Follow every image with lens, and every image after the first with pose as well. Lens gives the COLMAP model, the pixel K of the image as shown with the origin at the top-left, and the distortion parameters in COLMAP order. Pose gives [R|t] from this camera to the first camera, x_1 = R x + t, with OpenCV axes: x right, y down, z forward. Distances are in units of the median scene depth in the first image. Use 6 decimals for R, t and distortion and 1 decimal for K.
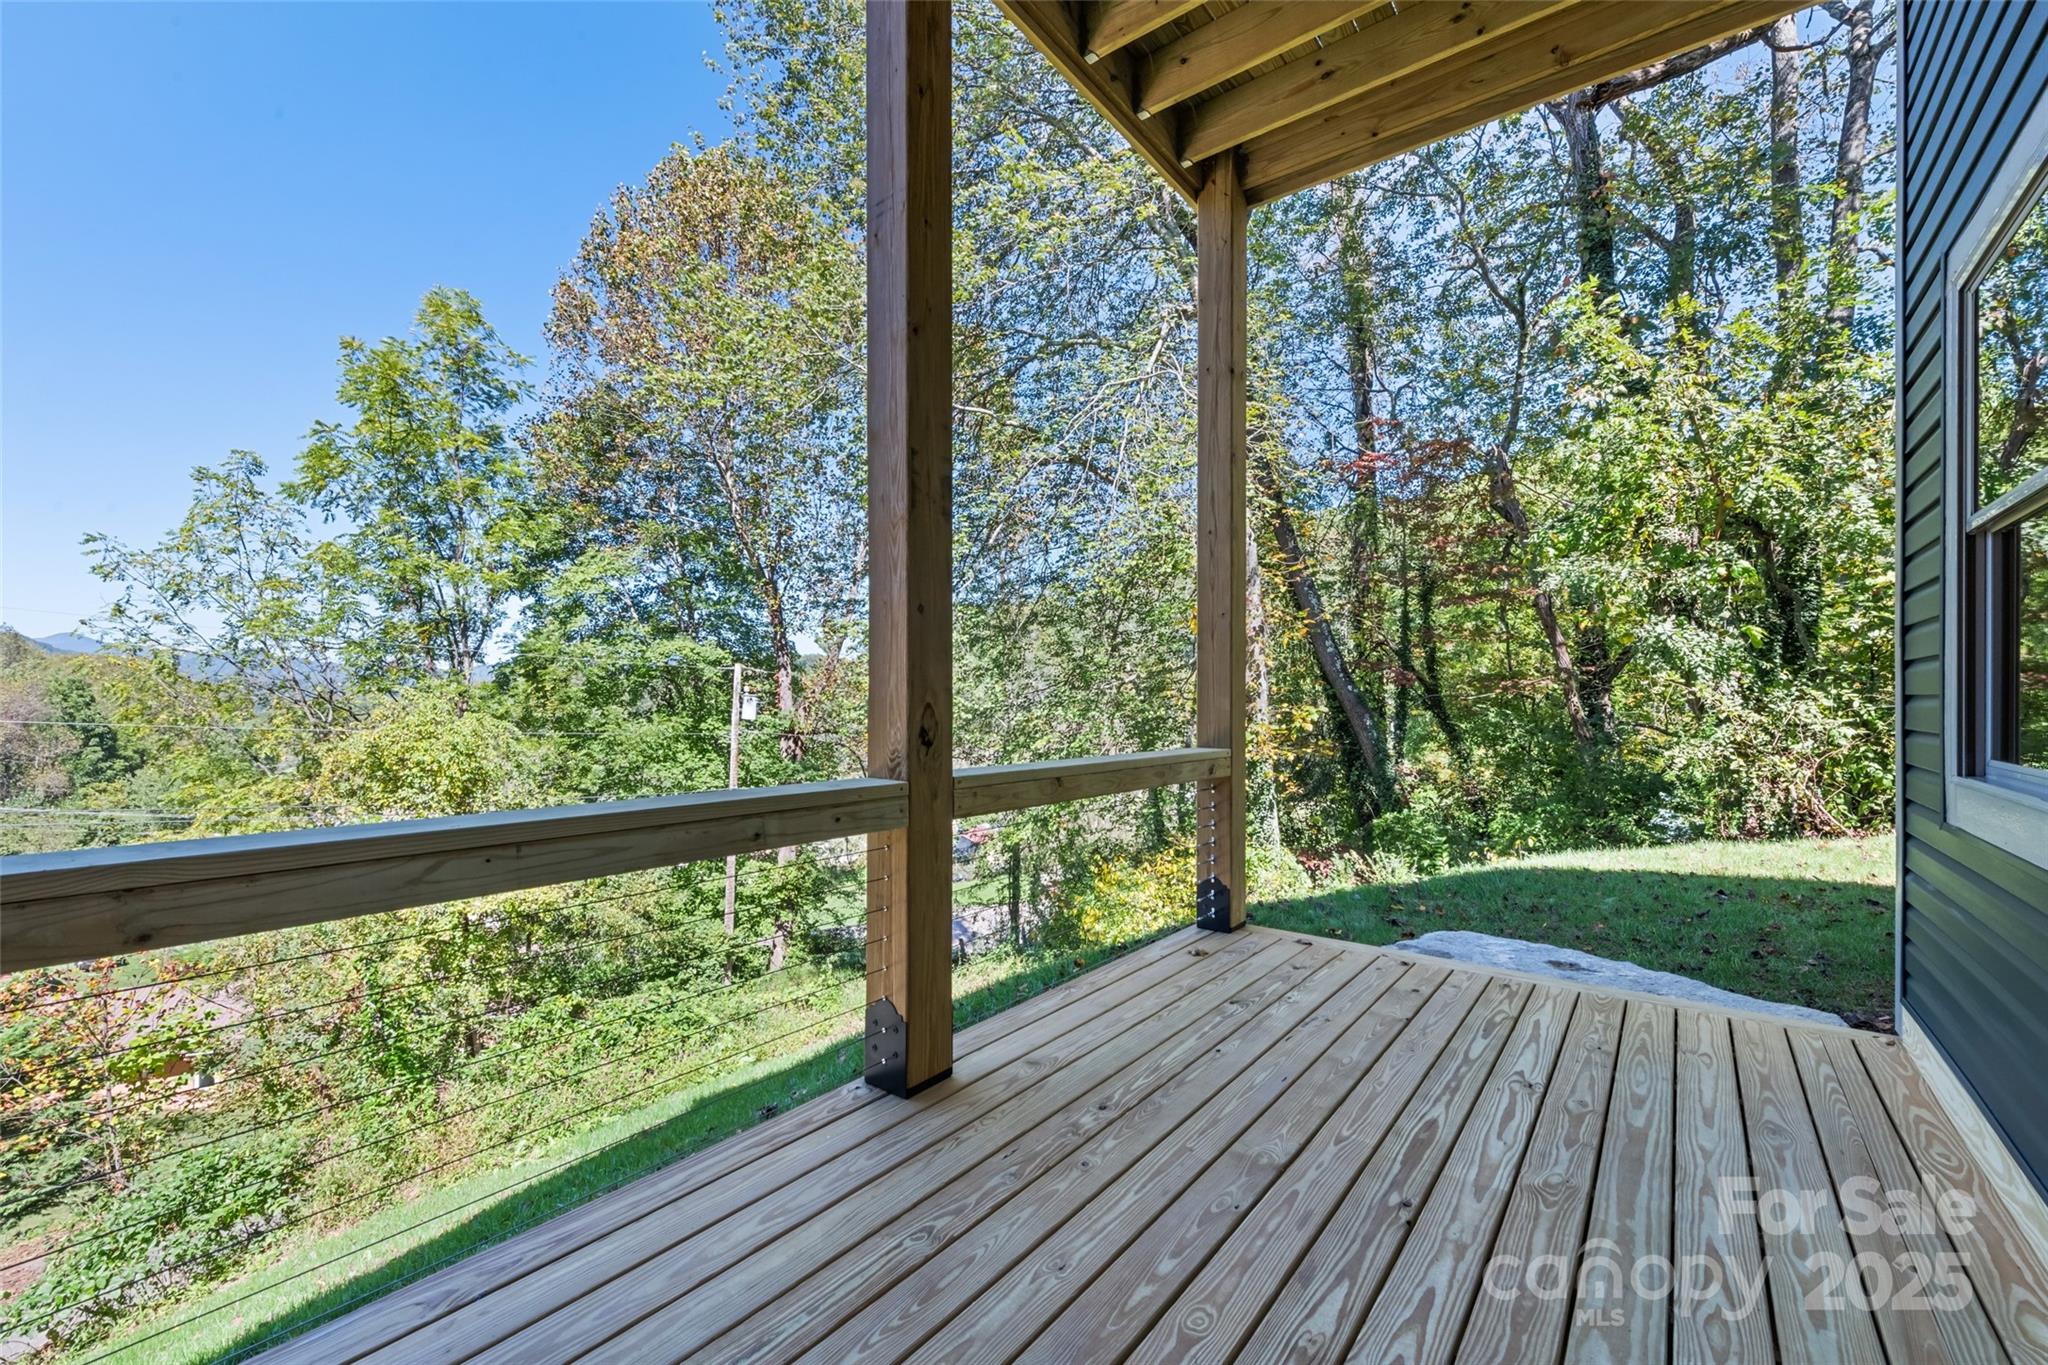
lens RADIAL K [[815.4, 0, 1030.5], [0, 815.4, 699.2], [0, 0, 1]] dist [0.000715, 0.000080]
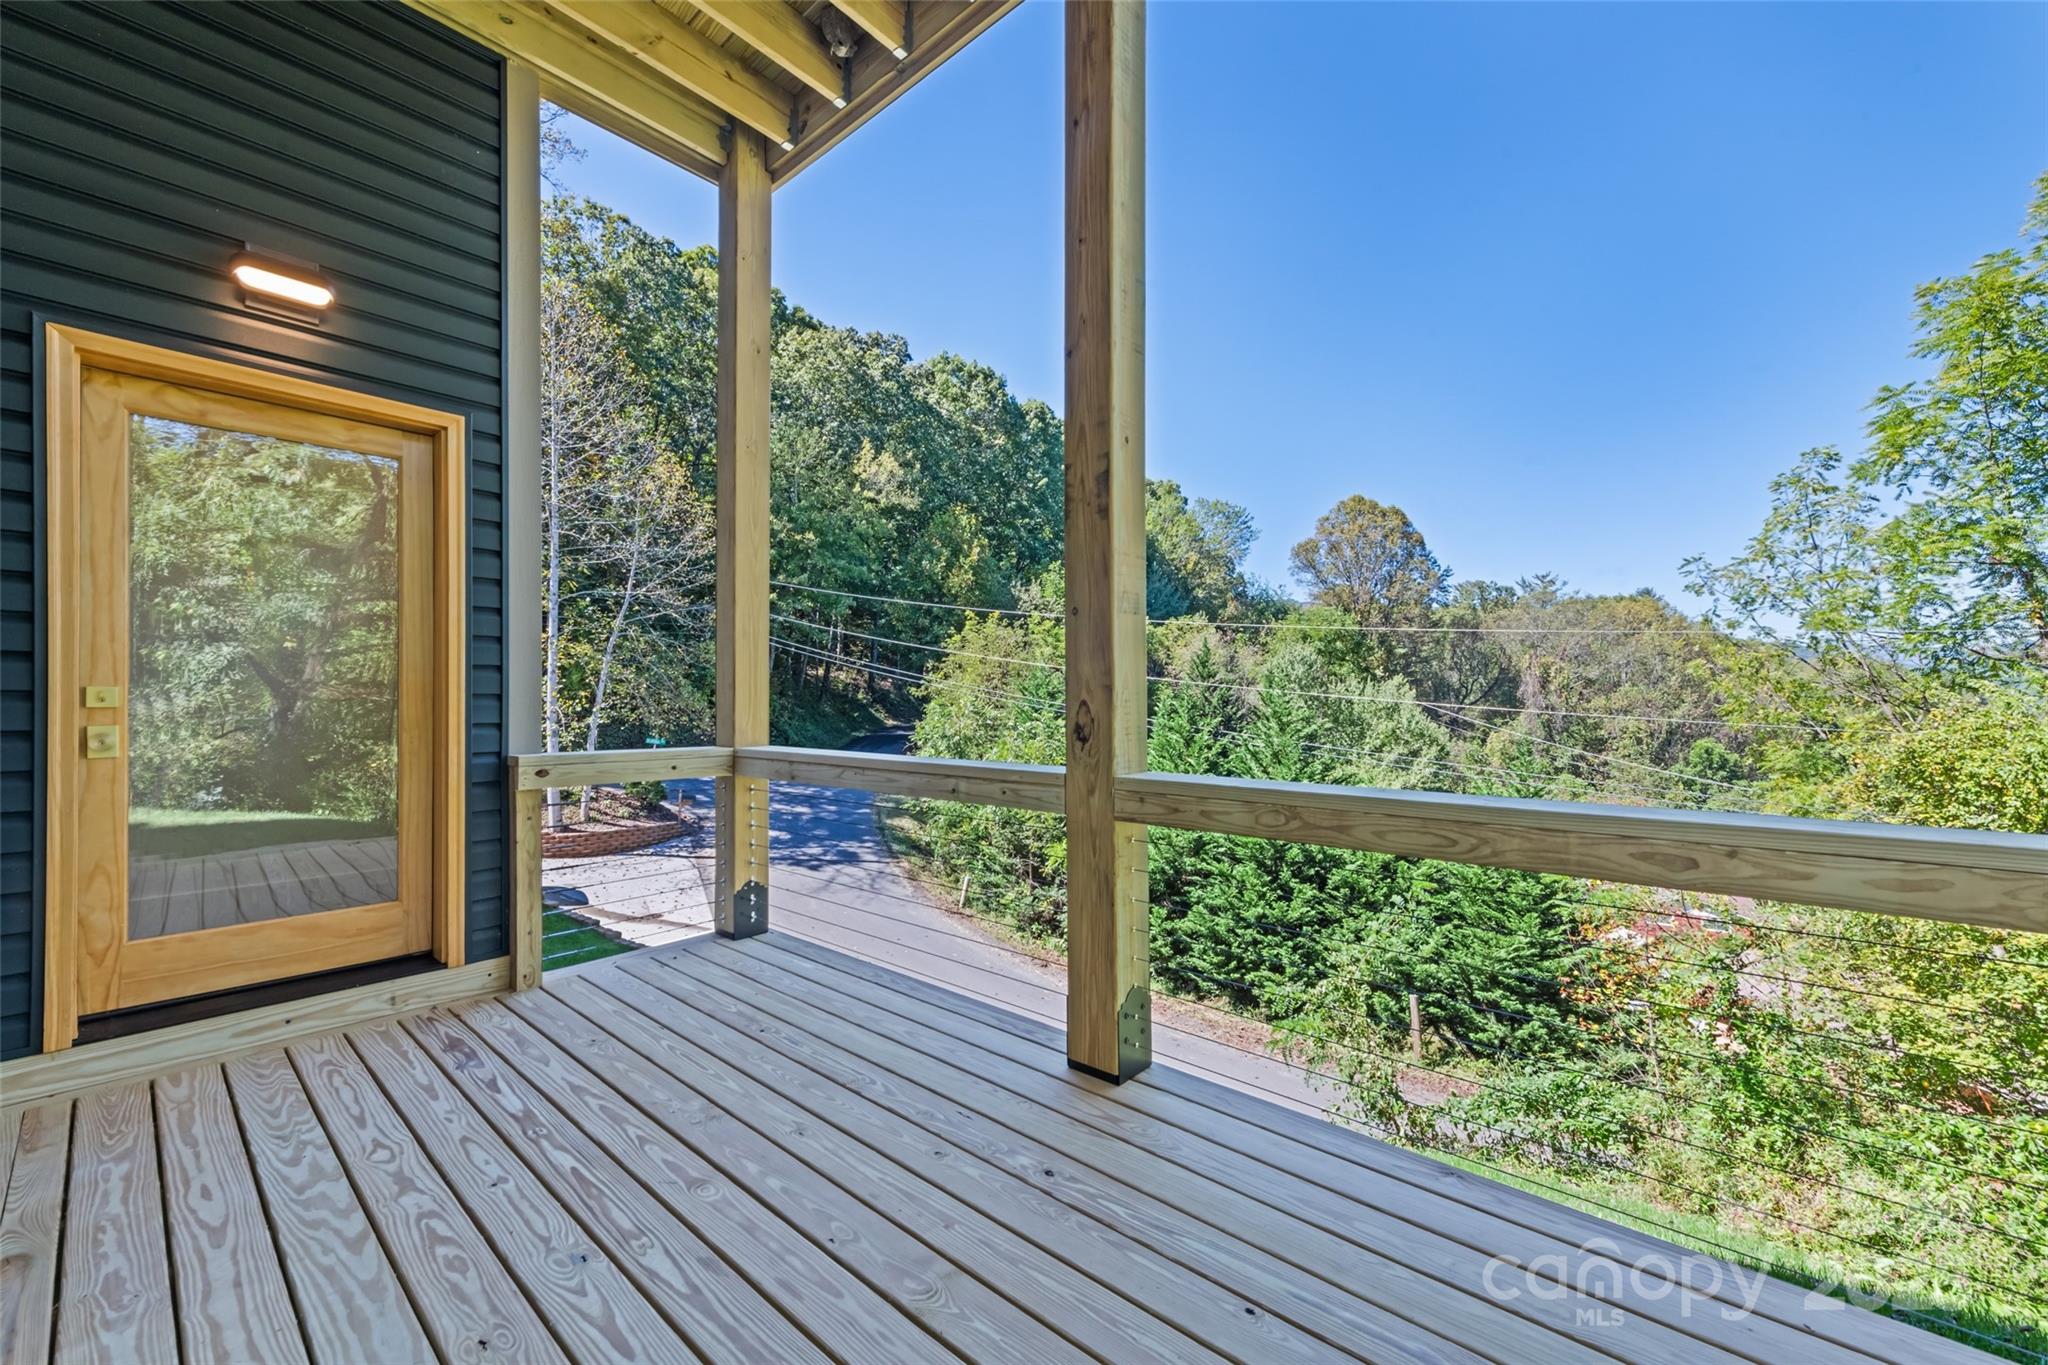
lens RADIAL K [[815.4, 0, 1030.5], [0, 815.4, 699.2], [0, 0, 1]] dist [0.000715, 0.000080]
pose [[-0.049866, -0.000100, -0.998756, 0.101196], [0.002563, 0.999997, -0.000228, 0.000799], [0.998753, -0.002572, -0.049866, 0.110460]]
